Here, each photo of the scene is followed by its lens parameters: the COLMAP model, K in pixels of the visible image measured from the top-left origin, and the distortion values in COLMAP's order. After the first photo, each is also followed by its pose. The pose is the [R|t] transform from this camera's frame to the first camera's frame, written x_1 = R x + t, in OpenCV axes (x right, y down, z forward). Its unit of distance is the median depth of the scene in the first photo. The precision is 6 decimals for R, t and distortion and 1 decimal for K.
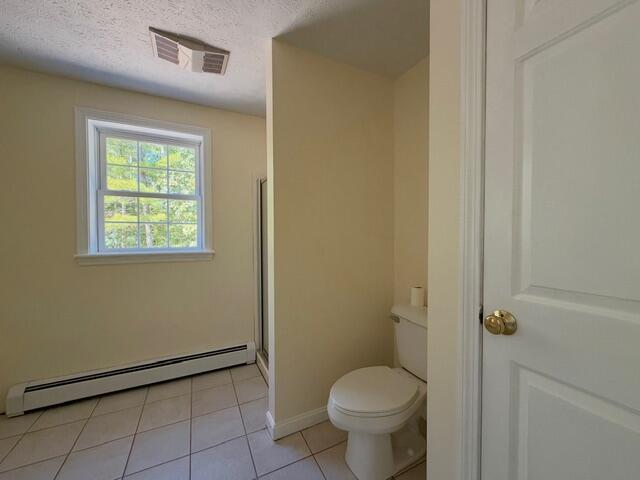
lens RADIAL K [[256.0, 0, 318.4], [0, 256.0, 239.8], [0, 0, 1]] dist [-0.001082, -0.000202]
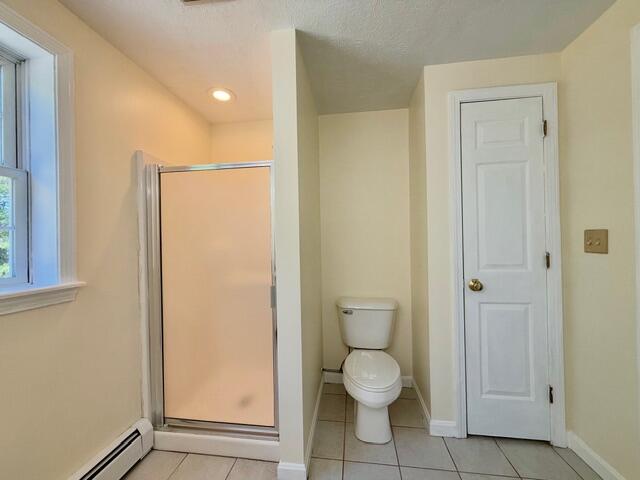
lens RADIAL K [[256.0, 0, 318.4], [0, 256.0, 239.8], [0, 0, 1]] dist [-0.001082, -0.000202]
pose [[0.556885, -0.004229, 0.830579, -0.681321], [0.033980, 0.999266, -0.017695, -0.020534], [-0.829894, 0.038077, 0.556620, 0.354025]]
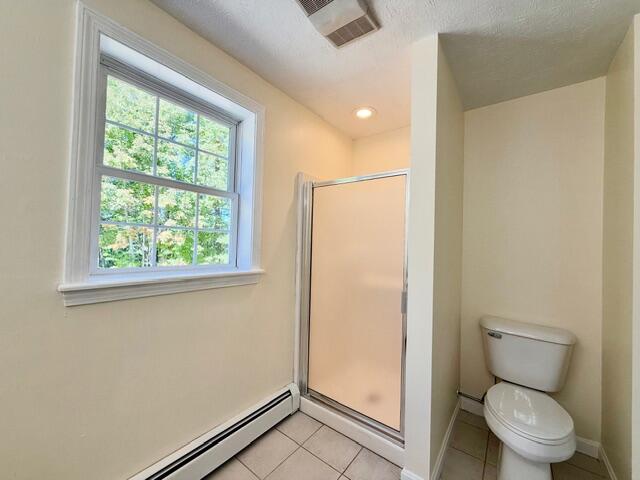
lens RADIAL K [[256.0, 0, 318.4], [0, 256.0, 239.8], [0, 0, 1]] dist [-0.001082, -0.000202]
pose [[0.897387, 0.038498, 0.439562, -0.703234], [-0.022439, 0.998879, -0.041674, -0.020085], [-0.440674, 0.027535, 0.897245, 0.310028]]
